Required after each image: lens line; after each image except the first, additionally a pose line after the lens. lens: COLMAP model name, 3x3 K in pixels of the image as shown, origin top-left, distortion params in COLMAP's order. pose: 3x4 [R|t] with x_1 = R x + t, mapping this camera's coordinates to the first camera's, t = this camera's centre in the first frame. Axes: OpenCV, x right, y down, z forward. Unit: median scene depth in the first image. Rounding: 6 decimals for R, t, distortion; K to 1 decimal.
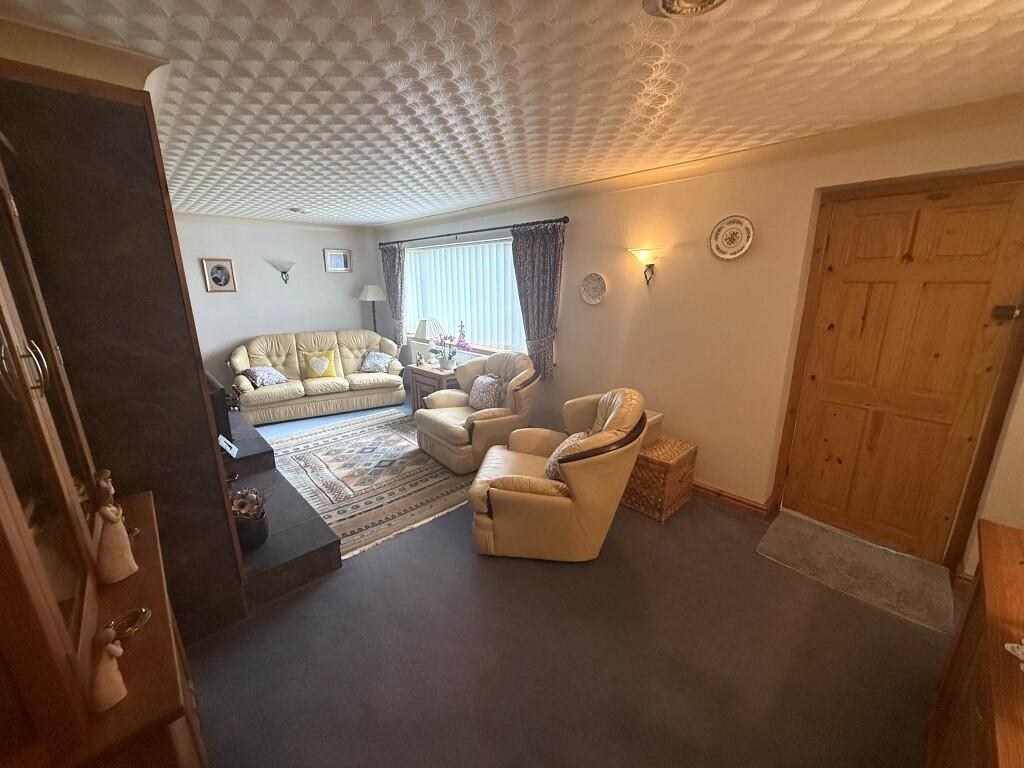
lens RADIAL K [[408.3, 0, 509.3], [0, 408.3, 385.8], [0, 0, 1]] dist [0.002732, -0.000712]
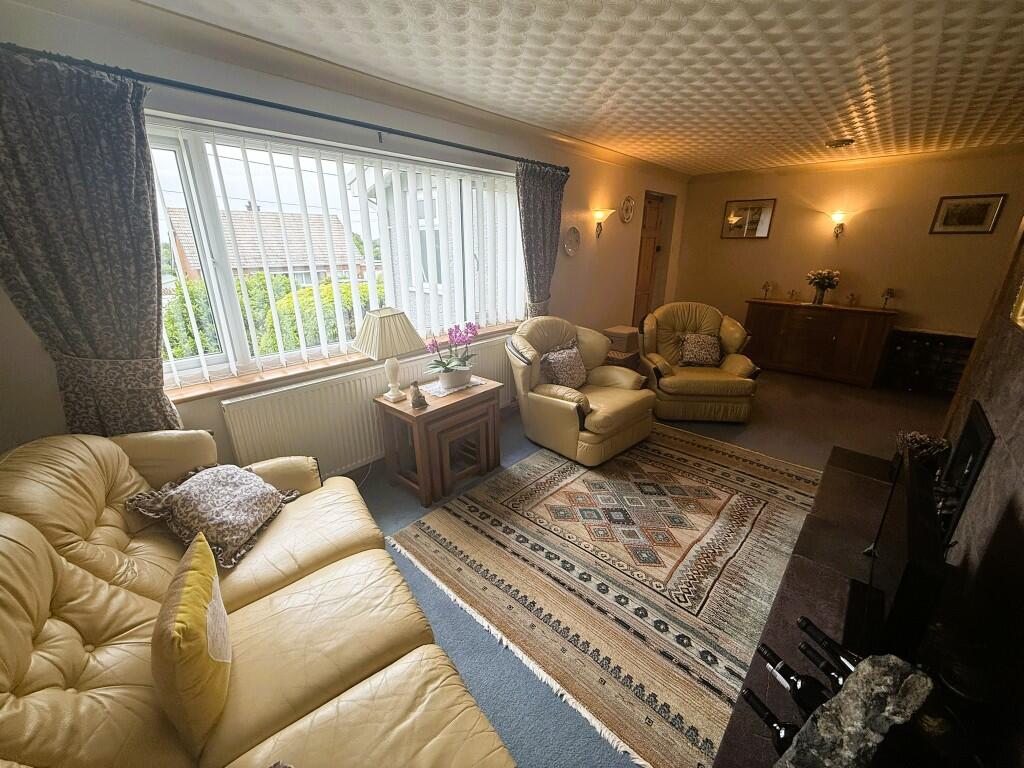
lens RADIAL K [[408.3, 0, 513.1], [0, 408.3, 383.0], [0, 0, 1]] dist [0.002732, -0.000712]
pose [[-0.078754, -0.324039, 0.942760, -0.813528], [0.247727, 0.909672, 0.333360, -0.251854], [-0.965624, 0.259801, 0.008632, 1.059524]]
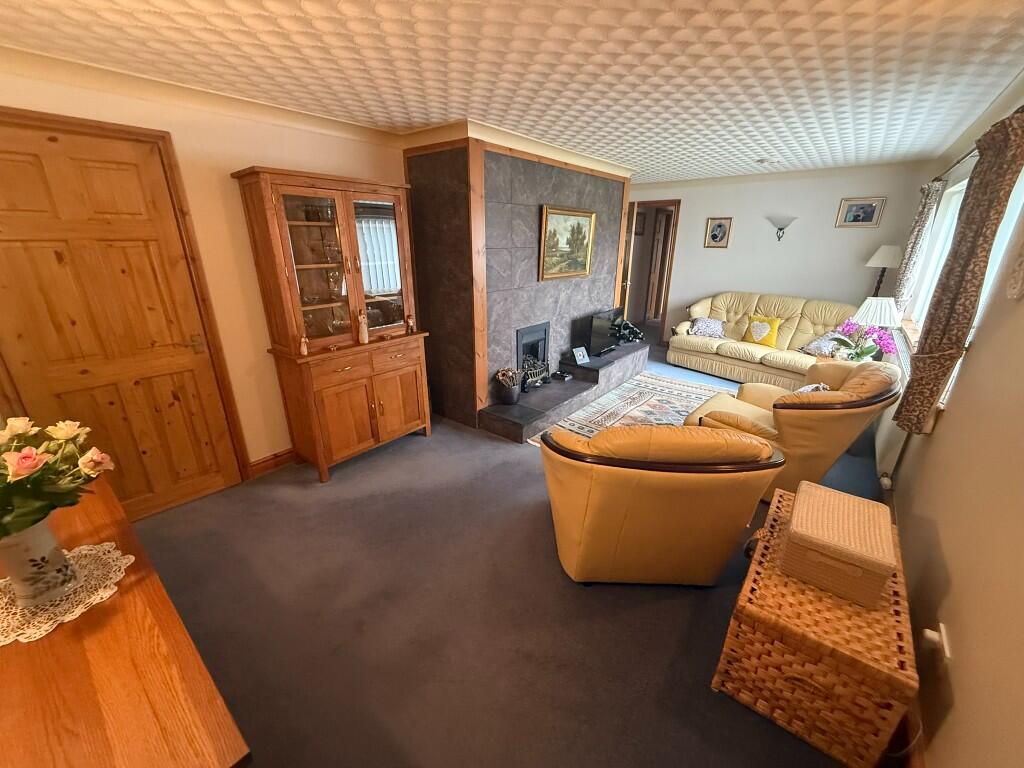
lens RADIAL K [[408.3, 0, 510.0], [0, 408.3, 385.1], [0, 0, 1]] dist [0.002732, -0.000712]
pose [[0.132386, 0.344684, -0.929337, 0.484115], [-0.255562, 0.917759, 0.303985, -0.096843], [0.957686, 0.197260, 0.209586, 0.359390]]
